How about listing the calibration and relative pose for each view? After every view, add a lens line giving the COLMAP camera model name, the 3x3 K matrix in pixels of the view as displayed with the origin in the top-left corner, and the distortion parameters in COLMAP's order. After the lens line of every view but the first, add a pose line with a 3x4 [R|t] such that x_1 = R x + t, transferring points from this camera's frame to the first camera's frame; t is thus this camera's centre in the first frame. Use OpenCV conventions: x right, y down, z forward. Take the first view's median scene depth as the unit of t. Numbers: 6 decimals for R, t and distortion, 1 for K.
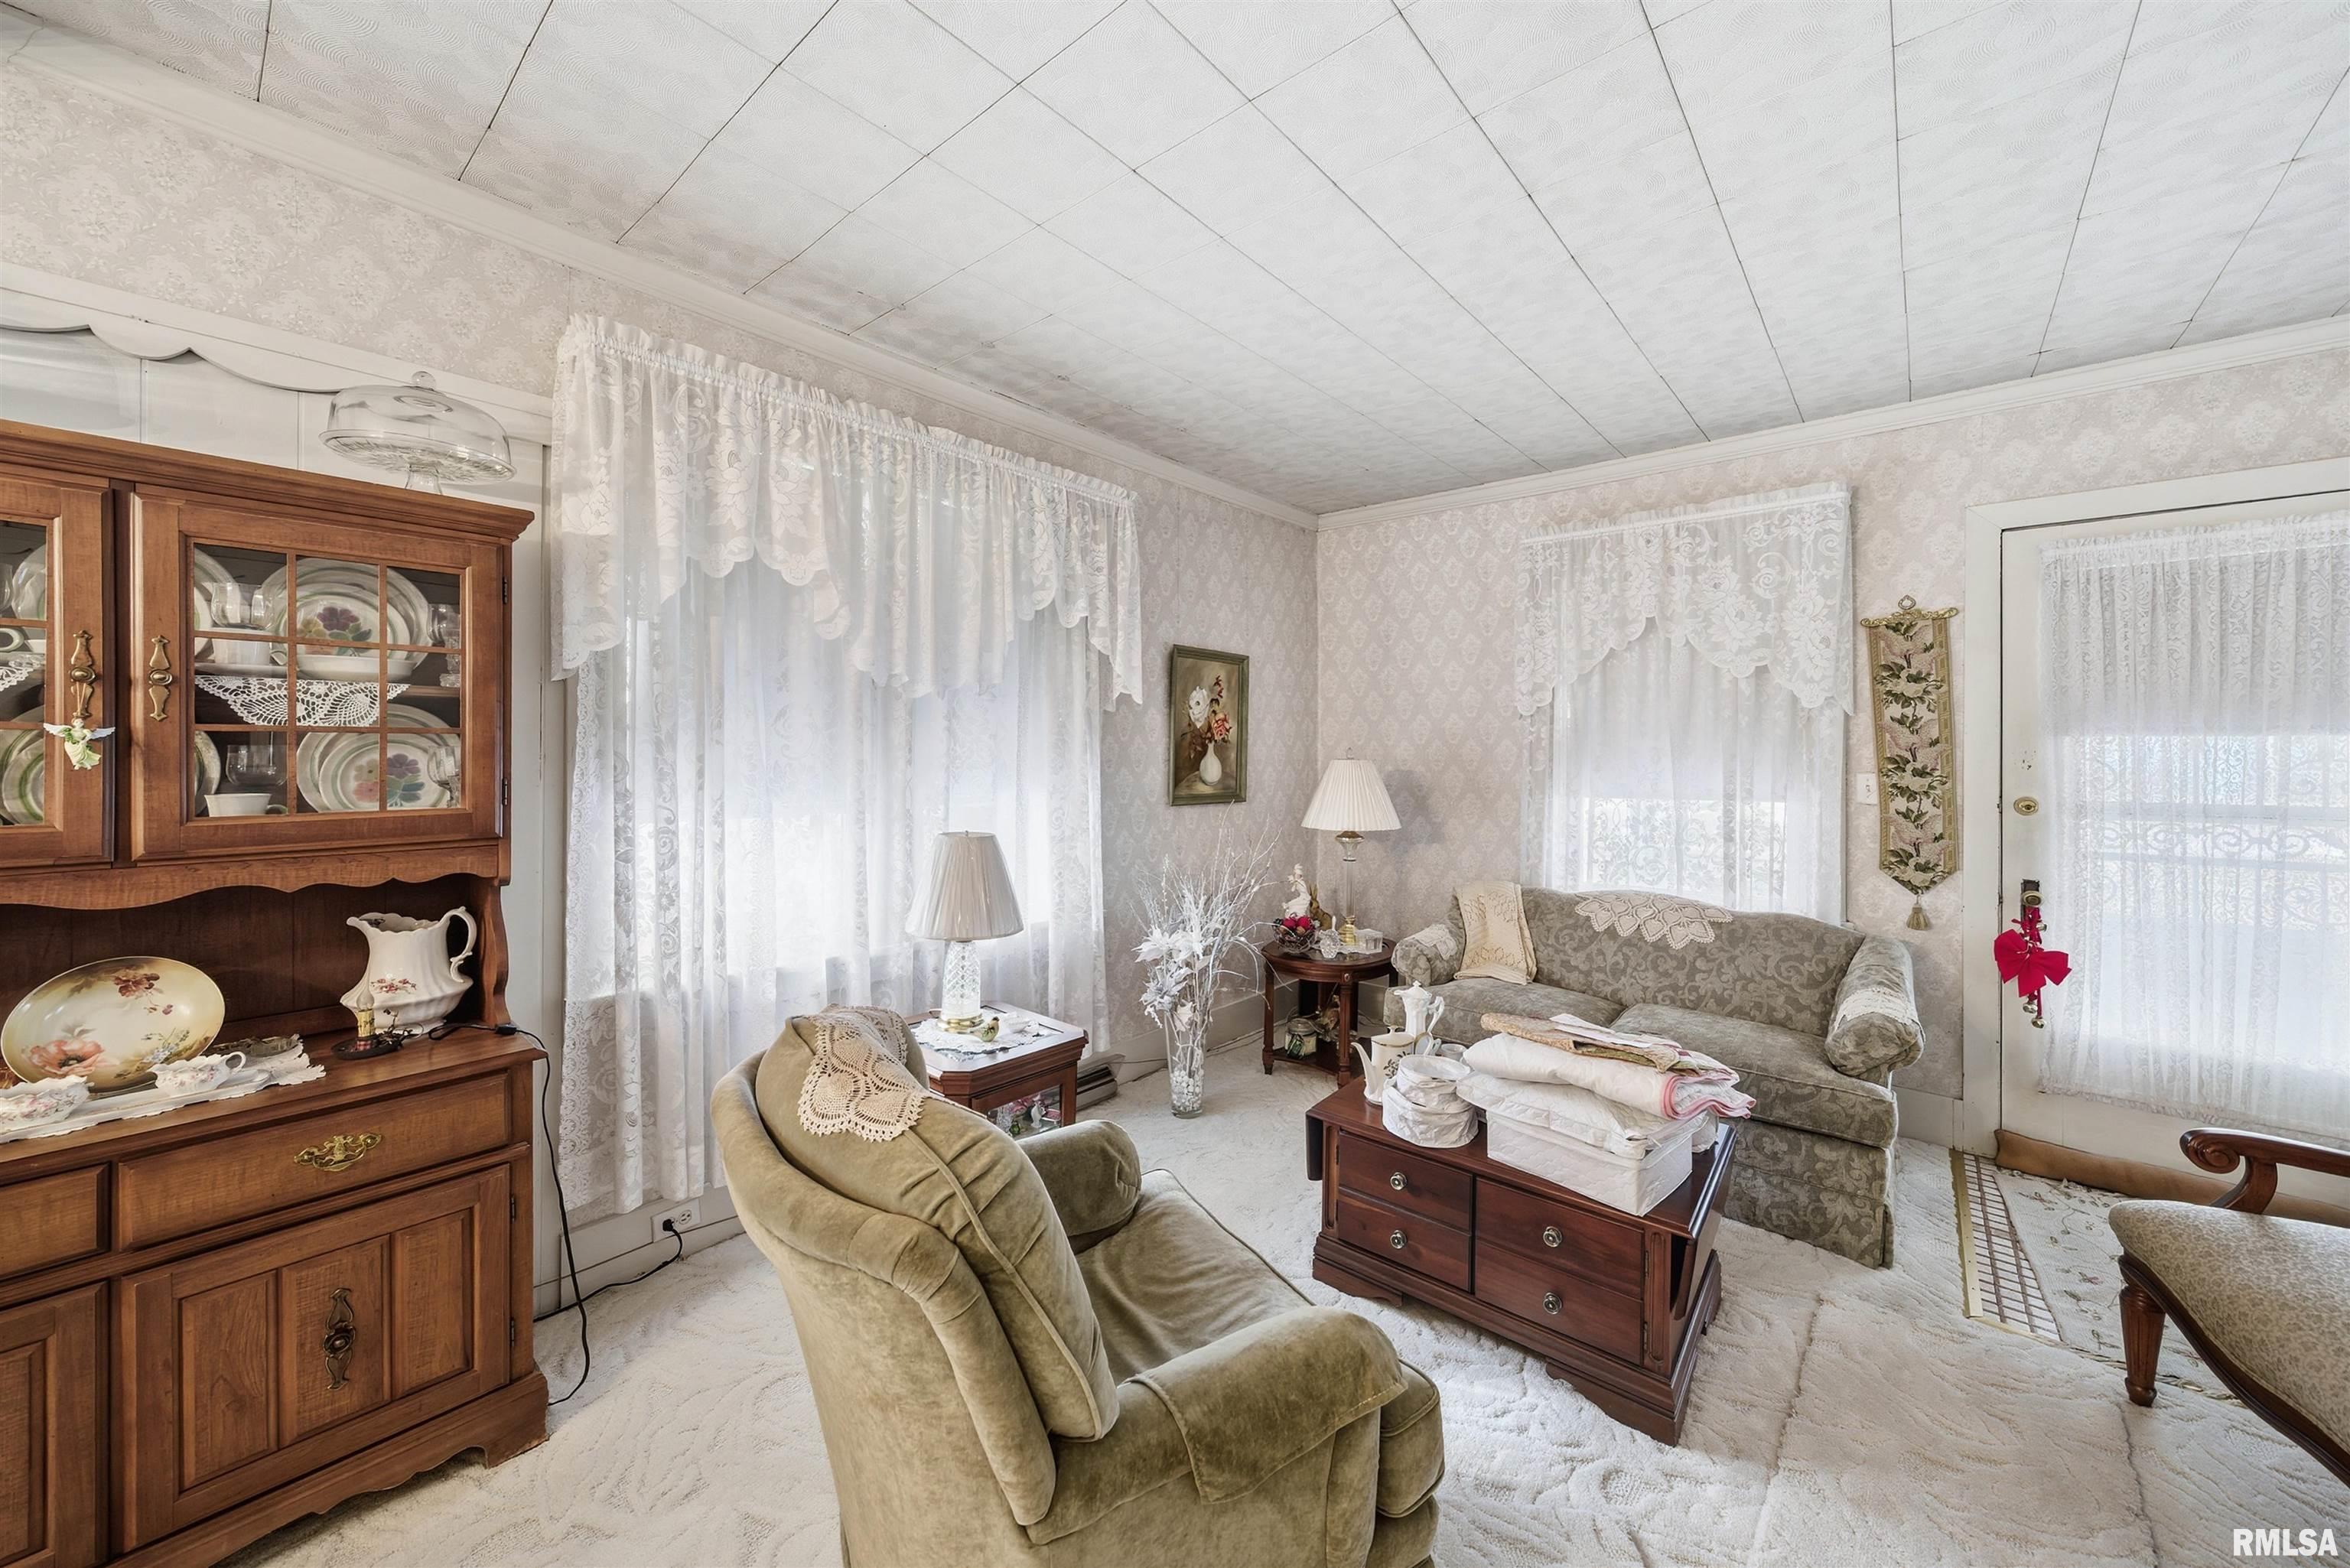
lens RADIAL K [[867.6, 0, 1178.5], [0, 867.6, 743.3], [0, 0, 1]] dist [0.000999, -0.000037]
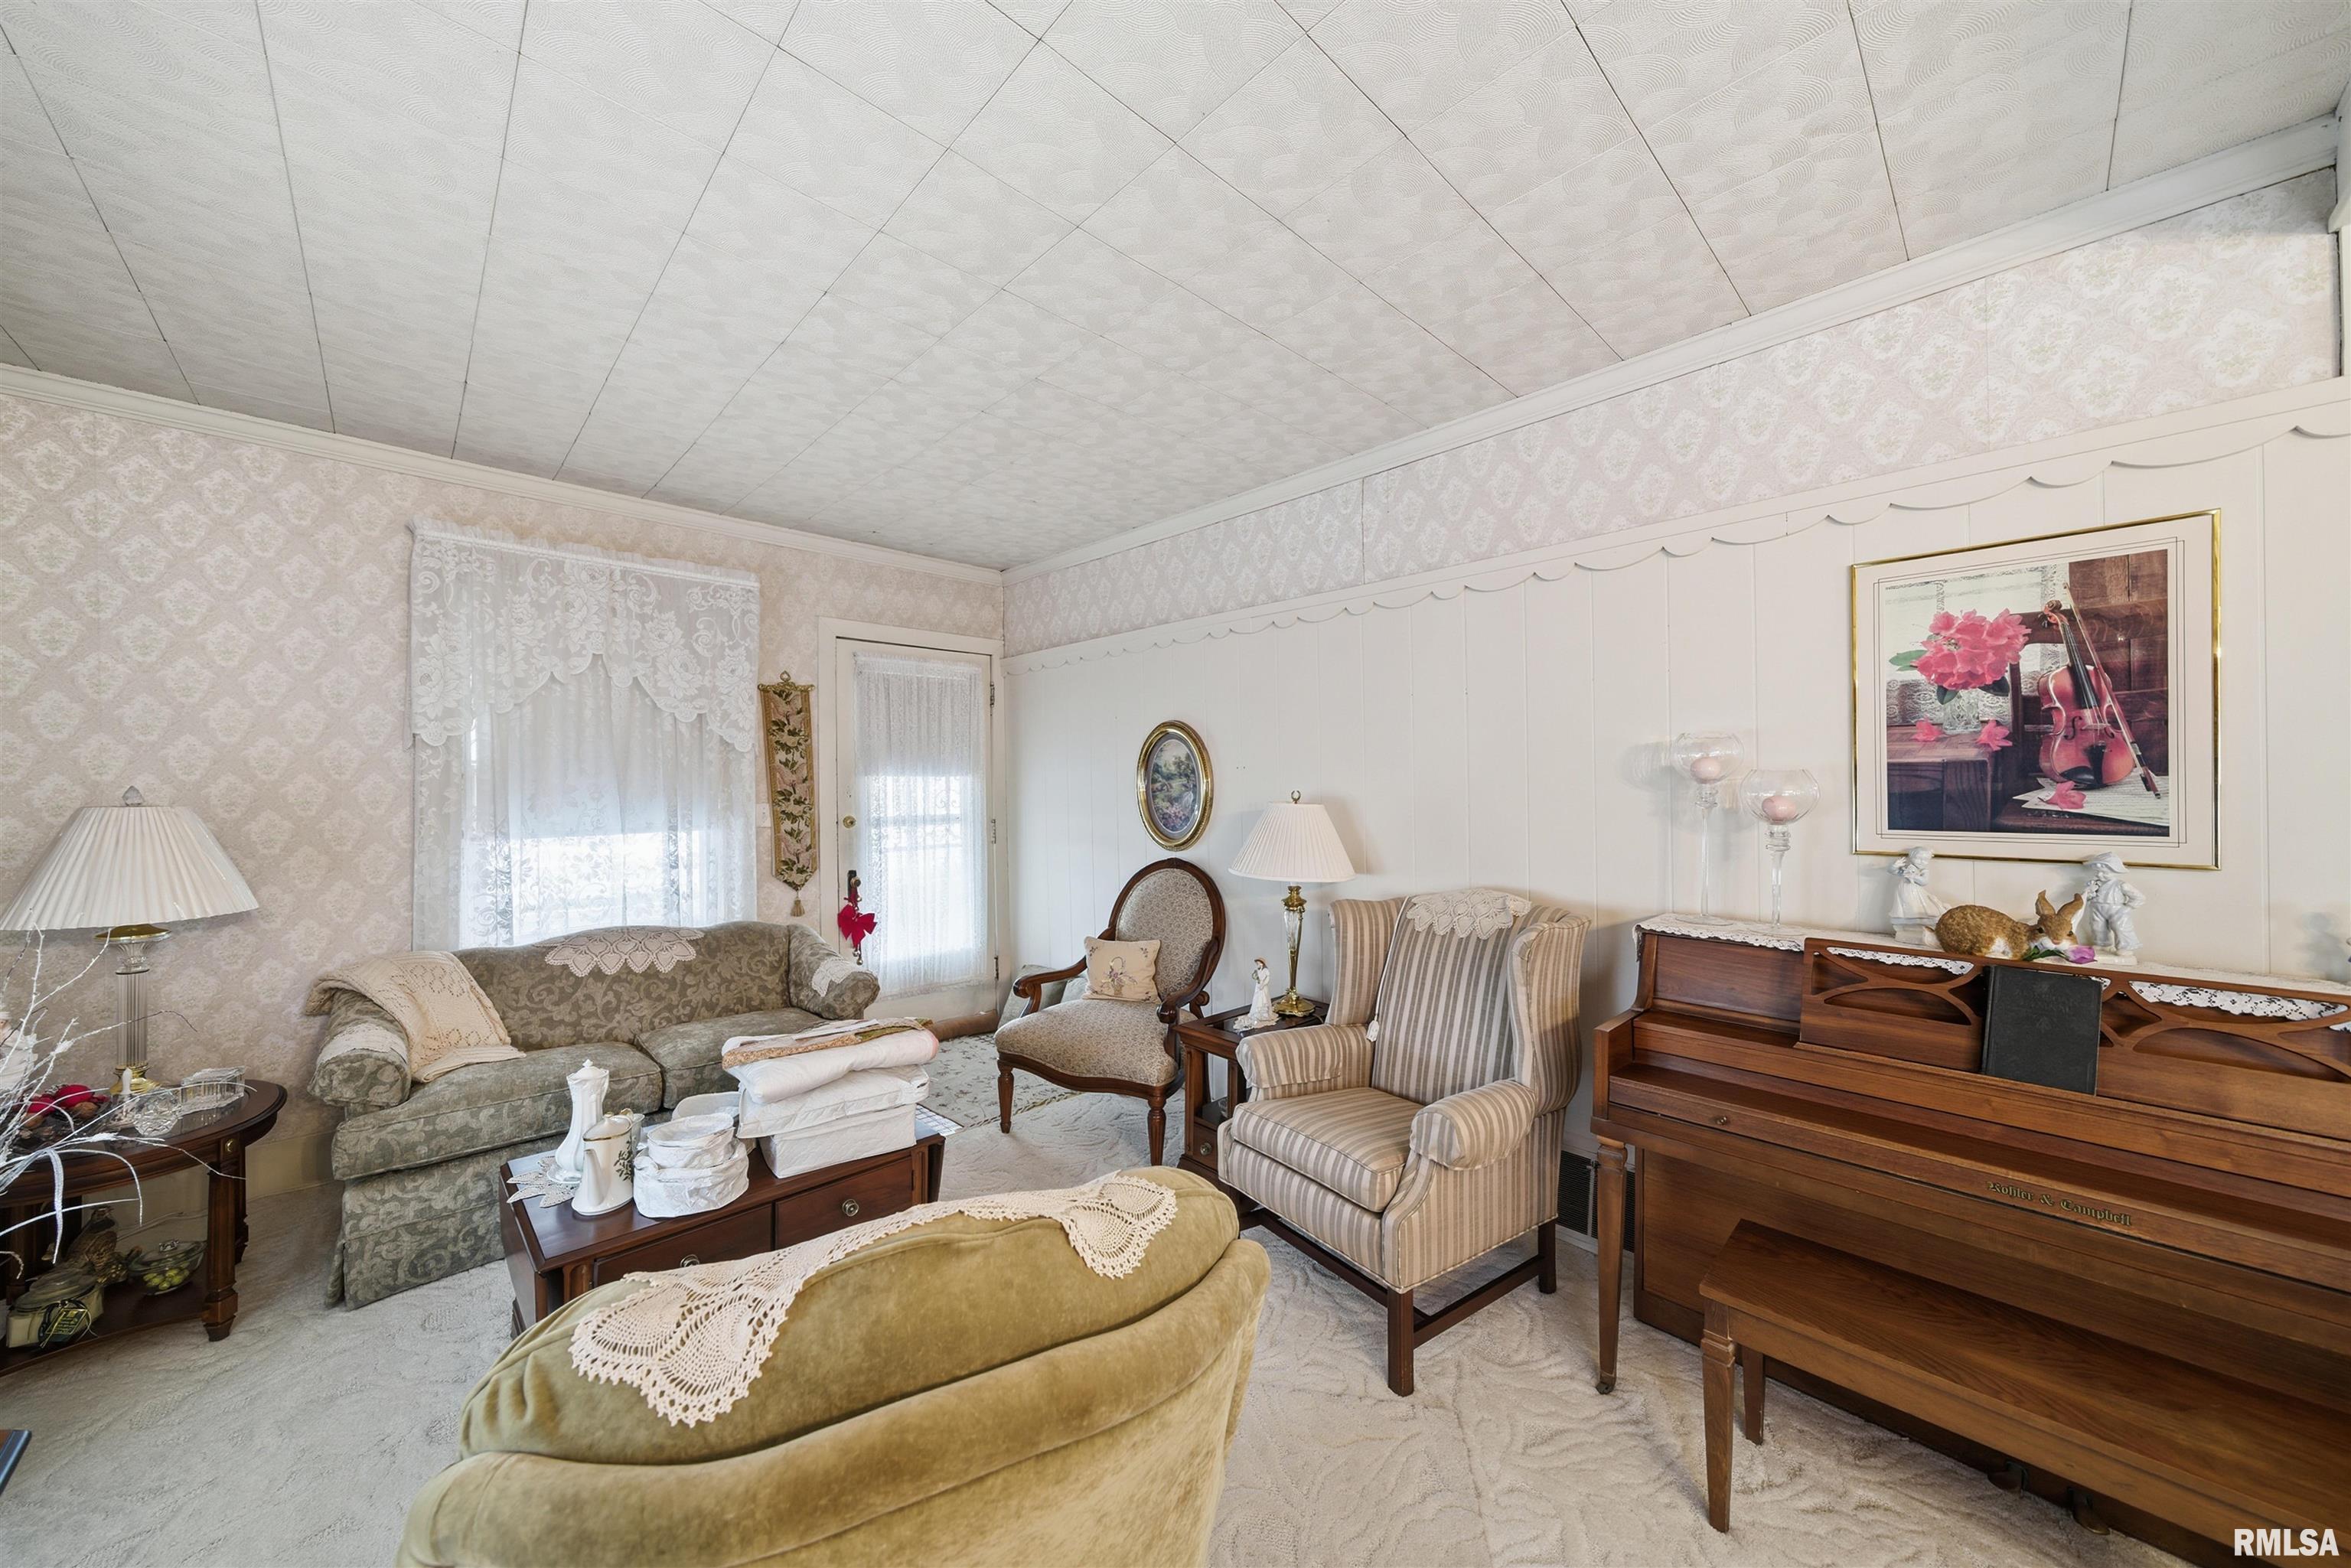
lens RADIAL K [[813.1, 0, 1170.8], [0, 813.1, 779.2], [0, 0, 1]] dist [0.001647, 0.000067]
pose [[0.104847, 0.003431, 0.994482, -0.355201], [-0.002450, 0.999992, -0.003191, 0.000405], [-0.994485, -0.002102, 0.104854, 0.272054]]
